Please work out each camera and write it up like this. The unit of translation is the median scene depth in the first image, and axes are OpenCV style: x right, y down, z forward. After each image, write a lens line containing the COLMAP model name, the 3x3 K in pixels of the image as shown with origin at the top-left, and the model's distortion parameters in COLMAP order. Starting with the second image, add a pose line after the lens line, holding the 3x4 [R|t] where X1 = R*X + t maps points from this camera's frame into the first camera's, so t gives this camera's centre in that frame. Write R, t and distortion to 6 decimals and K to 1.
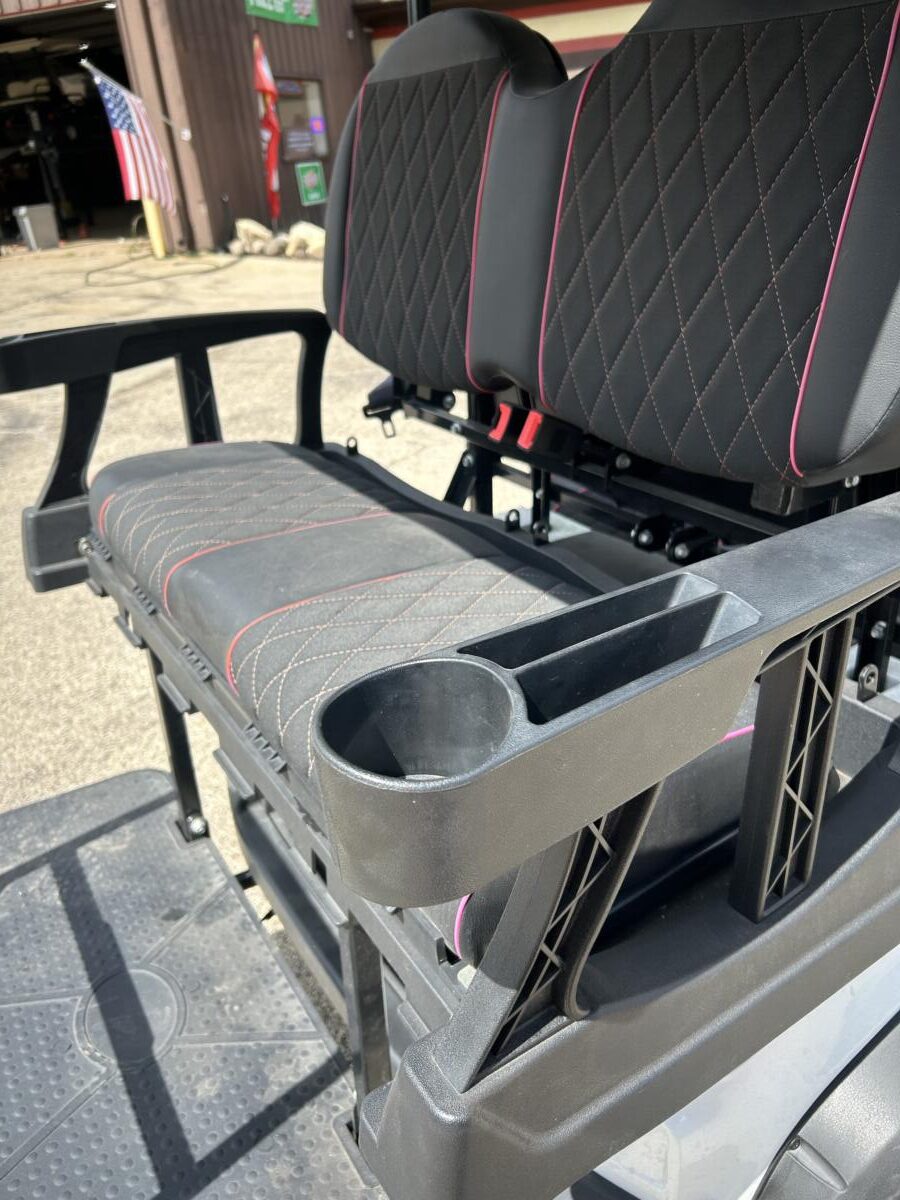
lens RADIAL K [[923.8, 0, 453.9], [0, 923.8, 581.2], [0, 0, 1]] dist [0.053770, -0.051240]
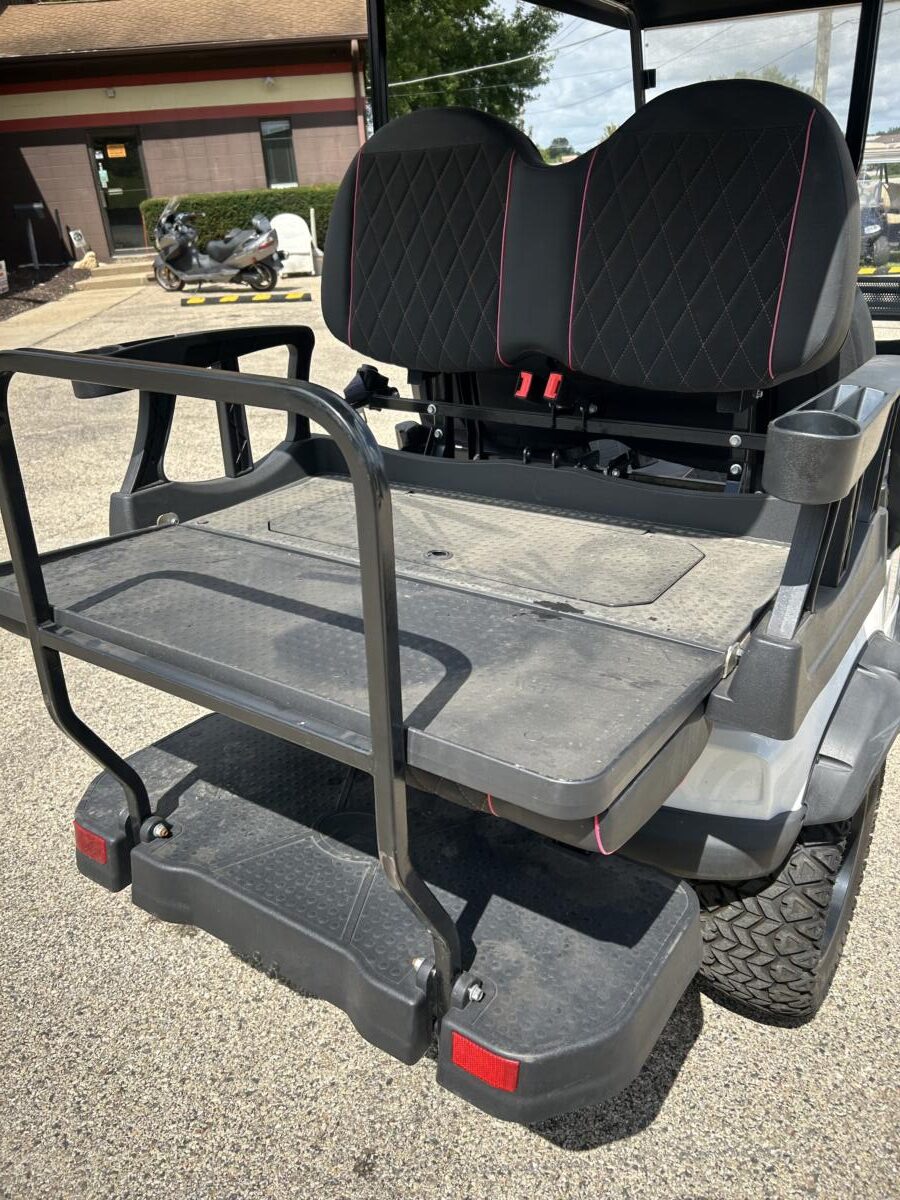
lens RADIAL K [[897.8, 0, 464.1], [0, 897.8, 601.6], [0, 0, 1]] dist [0.047568, -0.056263]
pose [[0.916023, -0.142564, 0.374936, -0.489857], [0.155160, 0.987883, -0.003451, 0.124053], [-0.369901, 0.061337, 0.927044, -0.204852]]
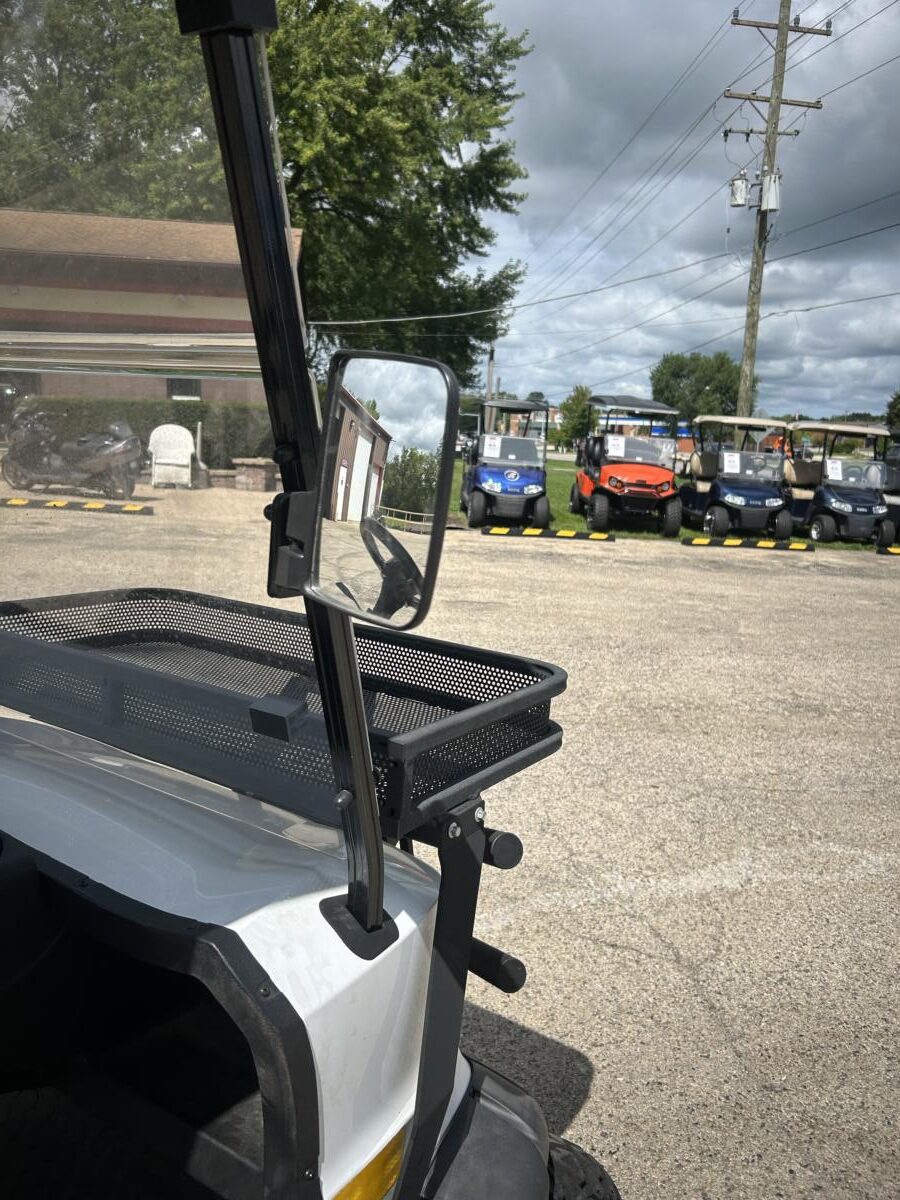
lens RADIAL K [[923.8, 0, 453.9], [0, 923.8, 581.2], [0, 0, 1]] dist [0.053770, -0.051240]
pose [[0.901017, 0.046300, 0.431306, 0.956642], [0.072039, 0.964510, -0.254030, -0.287257], [-0.427760, 0.259956, 0.865704, 0.442906]]
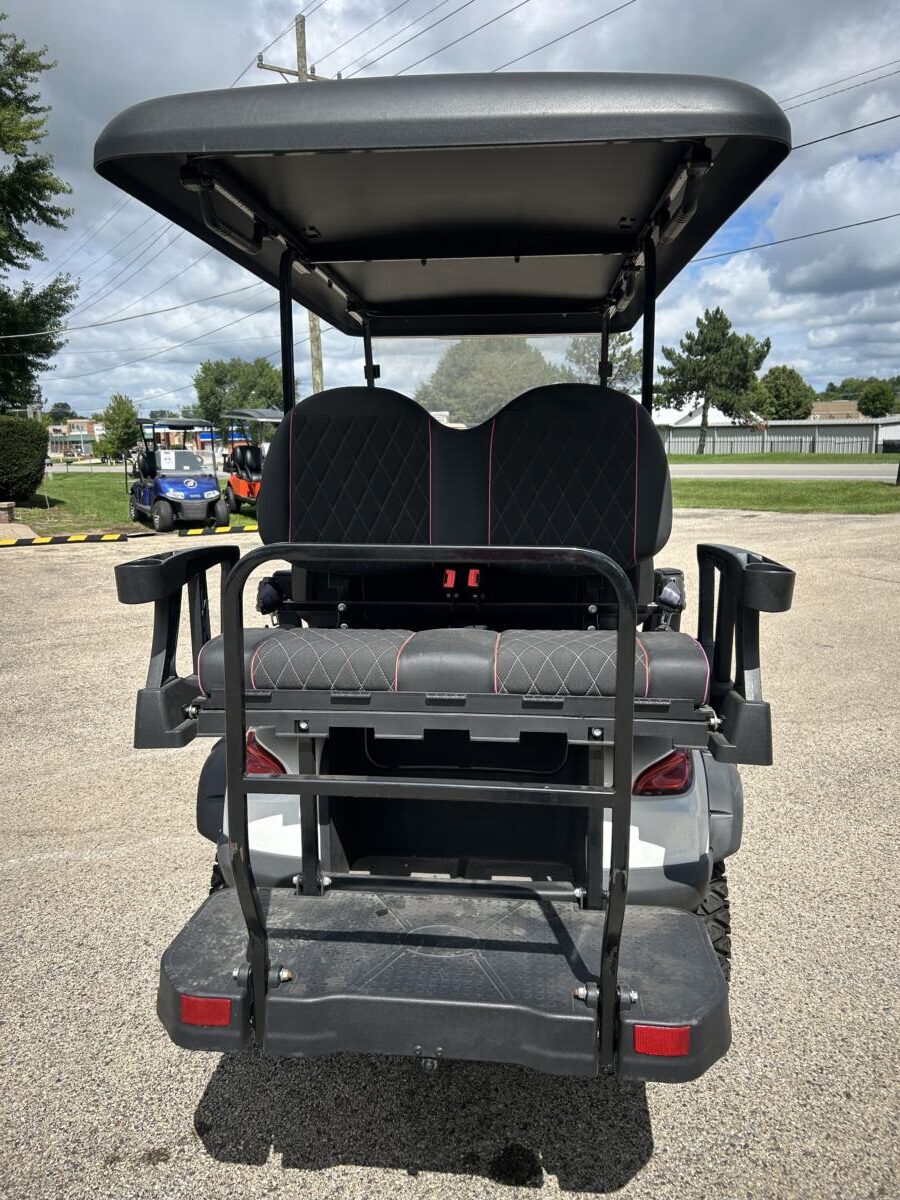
lens RADIAL K [[897.1, 0, 450.0], [0, 897.1, 600.0], [0, 0, 1]] dist [0.013466, -0.013610]
pose [[0.620021, -0.082090, 0.780279, -1.125086], [0.309204, 0.939590, -0.146847, 0.115142], [-0.721087, 0.332314, 0.607948, -0.097420]]
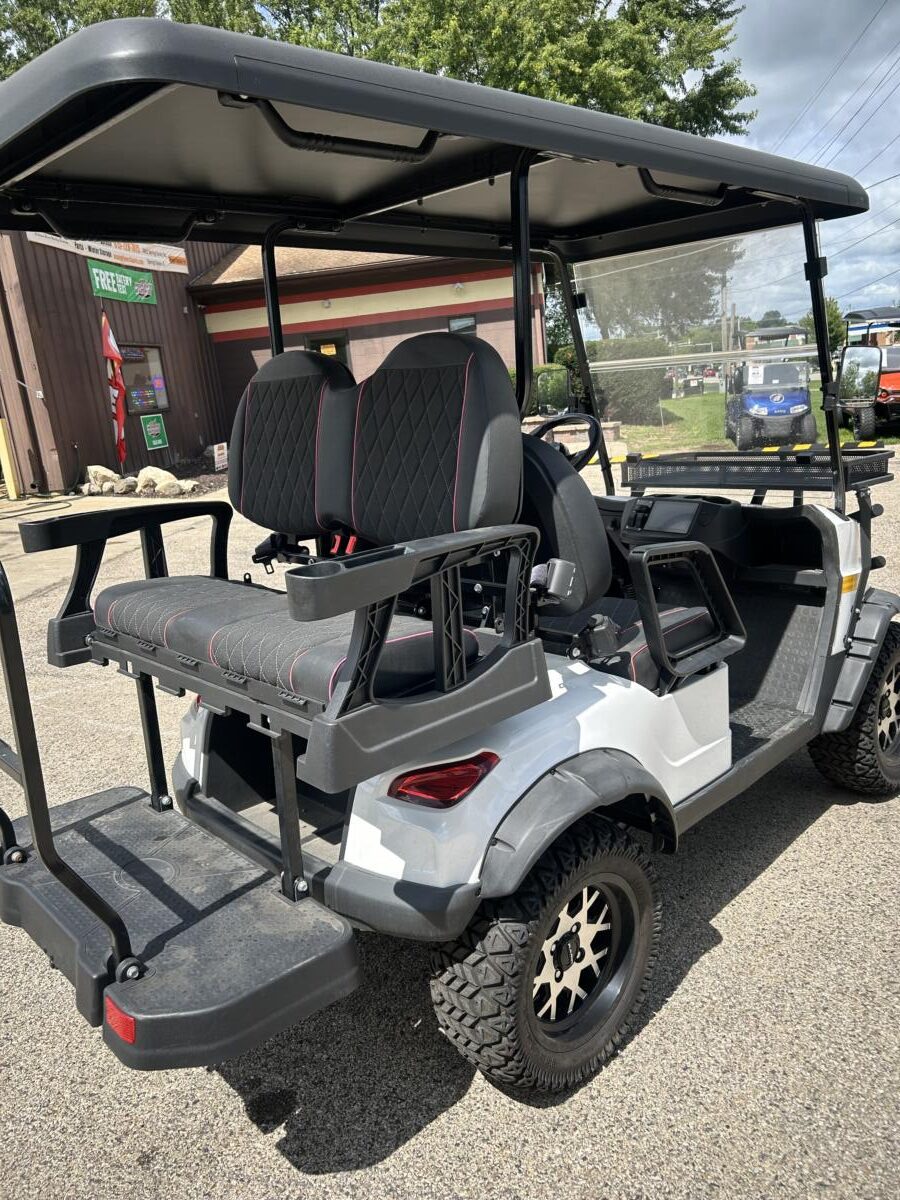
lens RADIAL K [[889.7, 0, 454.4], [0, 889.7, 604.2], [0, 0, 1]] dist [0.057416, -0.069217]
pose [[0.982725, -0.058210, 0.175678, -0.031617], [0.093246, 0.975693, -0.198315, 0.272155], [-0.159864, 0.211270, 0.964266, -0.642451]]
